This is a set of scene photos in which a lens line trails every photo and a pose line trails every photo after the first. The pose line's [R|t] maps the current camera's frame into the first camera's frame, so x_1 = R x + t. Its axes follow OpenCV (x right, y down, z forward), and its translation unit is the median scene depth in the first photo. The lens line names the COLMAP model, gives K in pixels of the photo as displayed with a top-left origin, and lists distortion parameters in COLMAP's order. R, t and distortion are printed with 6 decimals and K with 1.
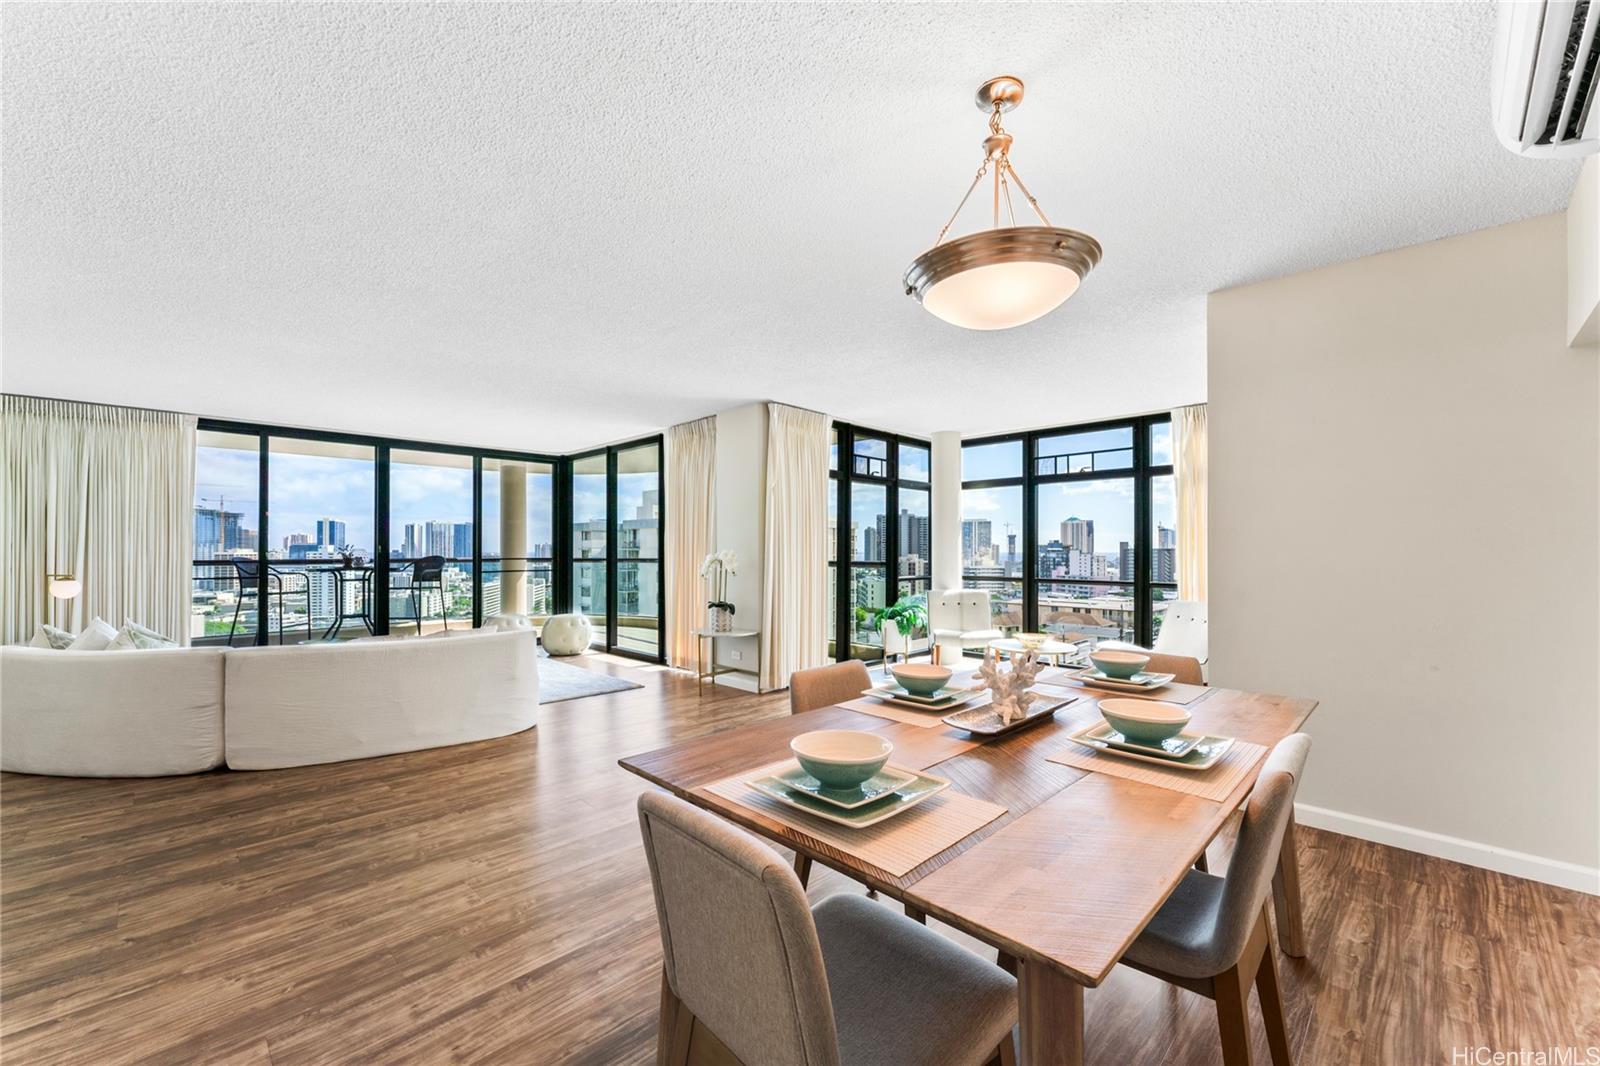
lens RADIAL K [[642.1, 0, 804.2], [0, 642.1, 548.2], [0, 0, 1]] dist [0.003029, -0.000729]
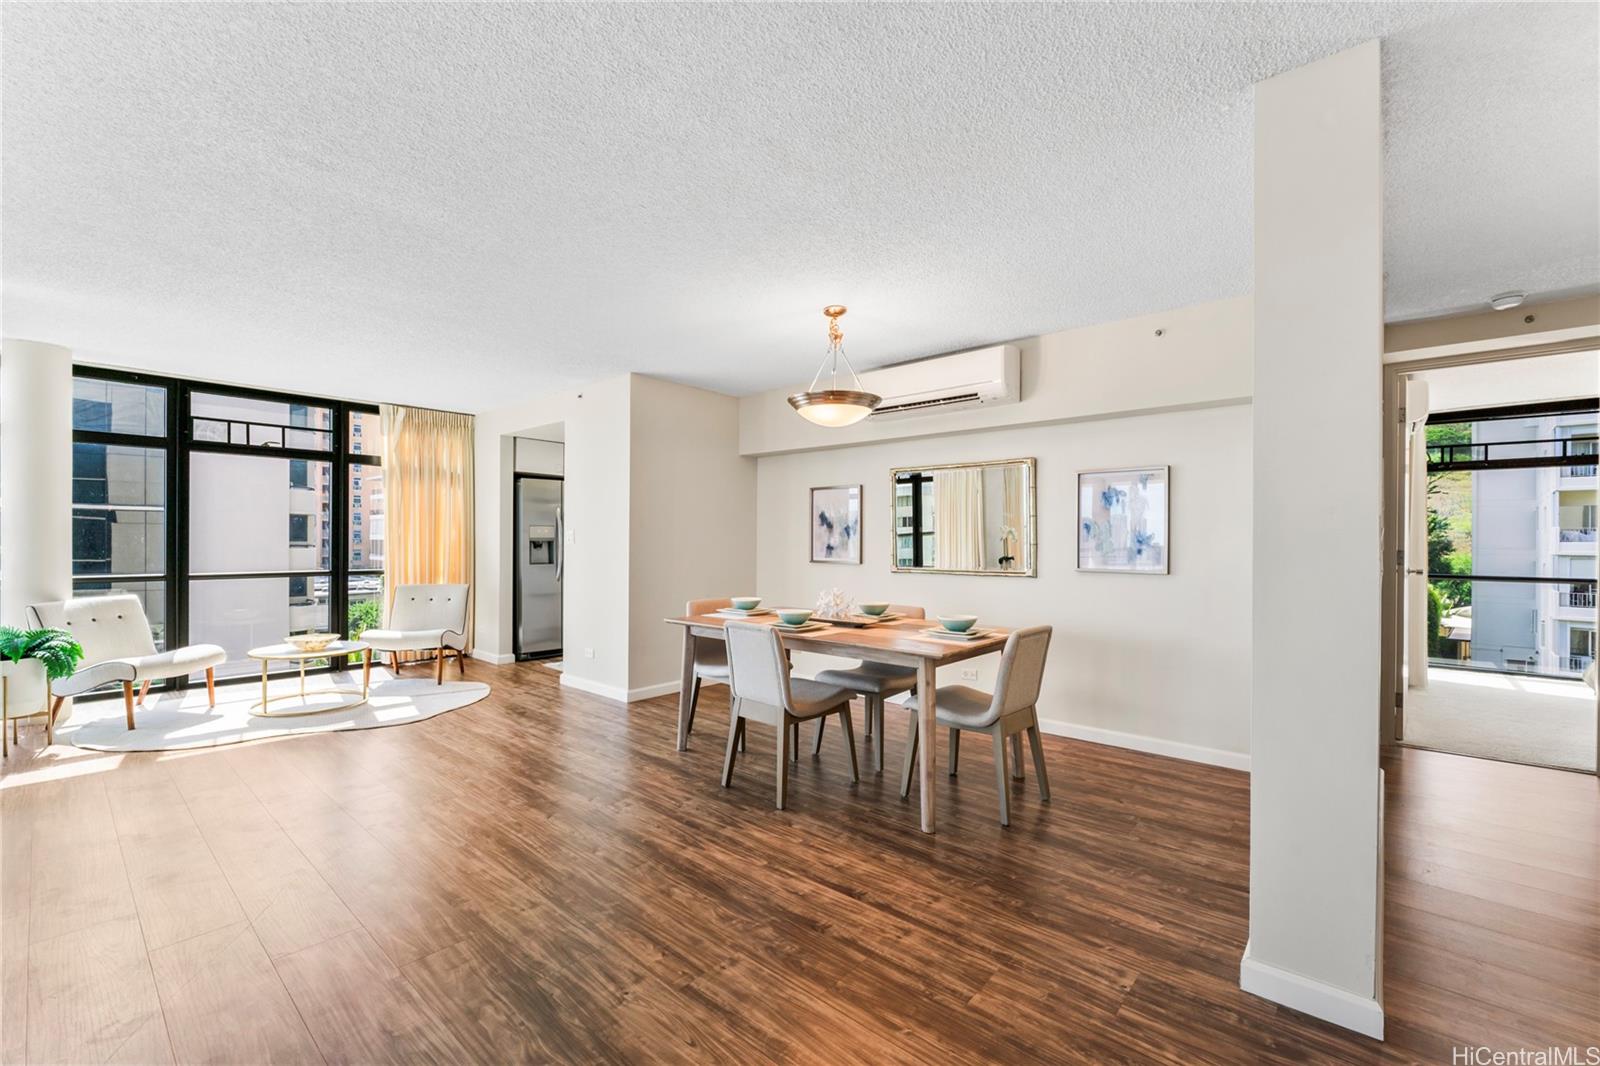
lens RADIAL K [[688.8, 0, 778.0], [0, 688.8, 541.7], [0, 0, 1]] dist [0.009618, 0.000026]
pose [[-0.054831, -0.002419, 0.998493, -0.514696], [-0.008185, 0.999965, 0.001973, 0.000798], [-0.998462, -0.008064, -0.054849, 0.363274]]
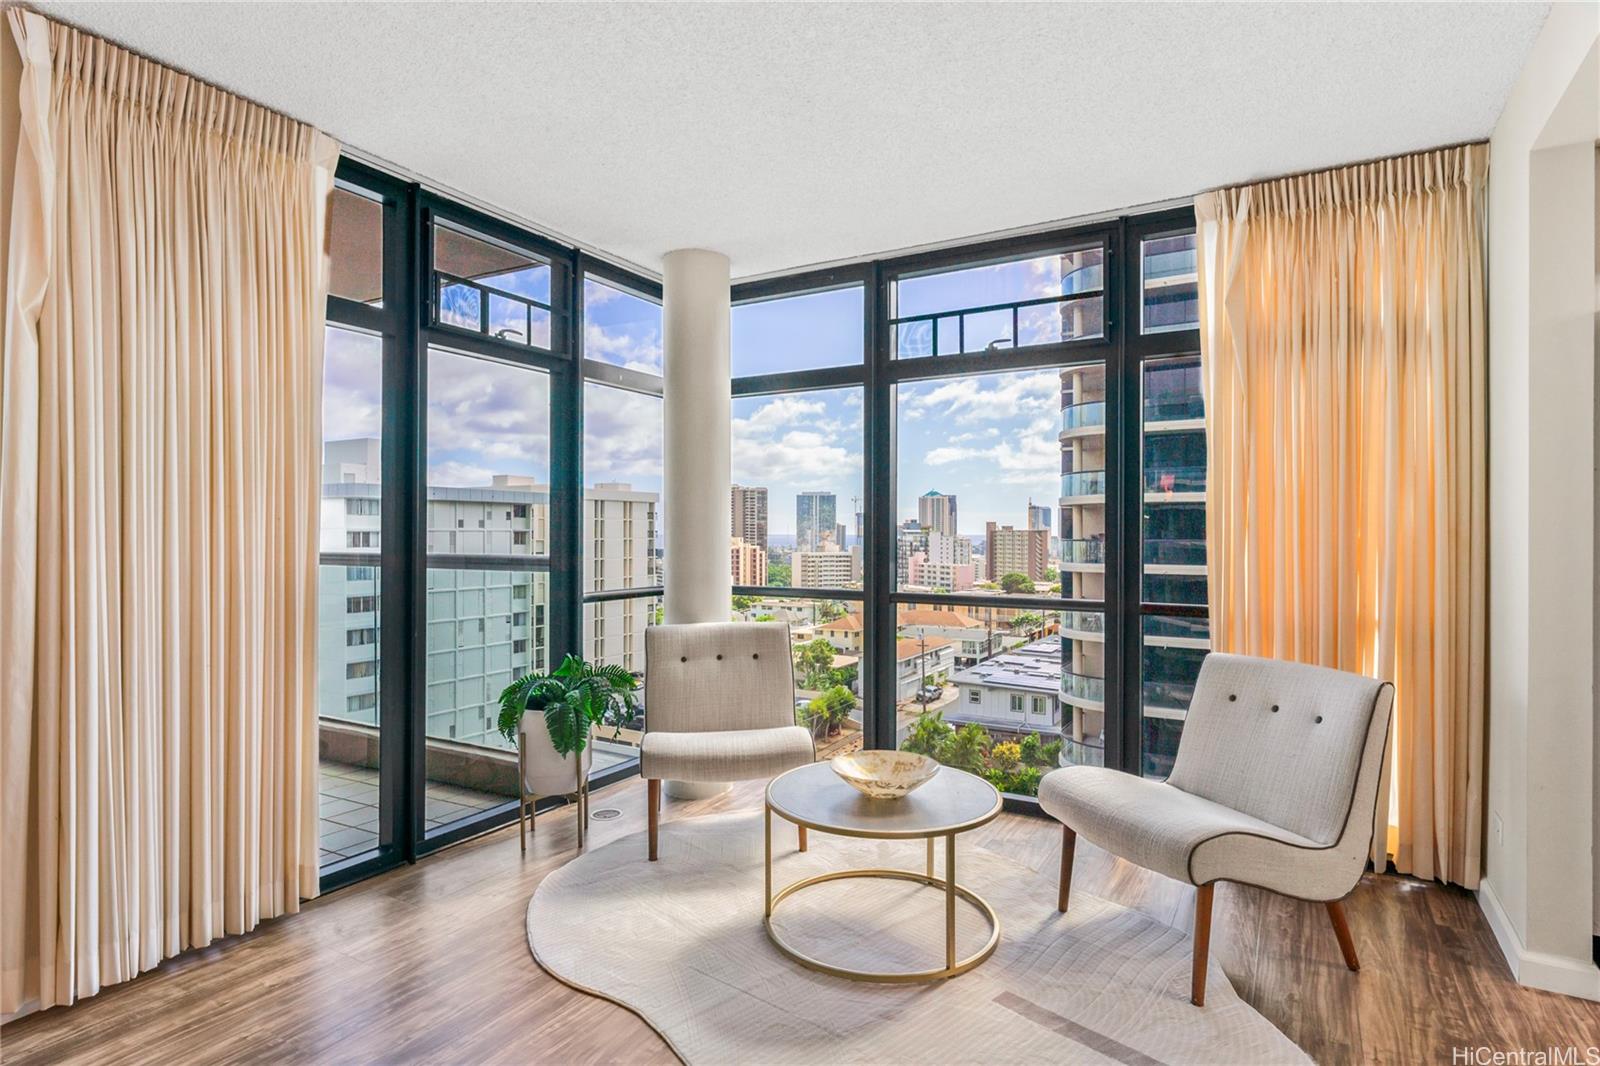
lens RADIAL K [[857.8, 0, 808.1], [0, 857.8, 536.4], [0, 0, 1]] dist [-0.001758, 0.000283]
pose [[0.968489, 0.000258, 0.249057, 0.163358], [-0.002294, 0.999966, 0.007887, 0.003198], [-0.249046, -0.008210, 0.968457, 0.456128]]
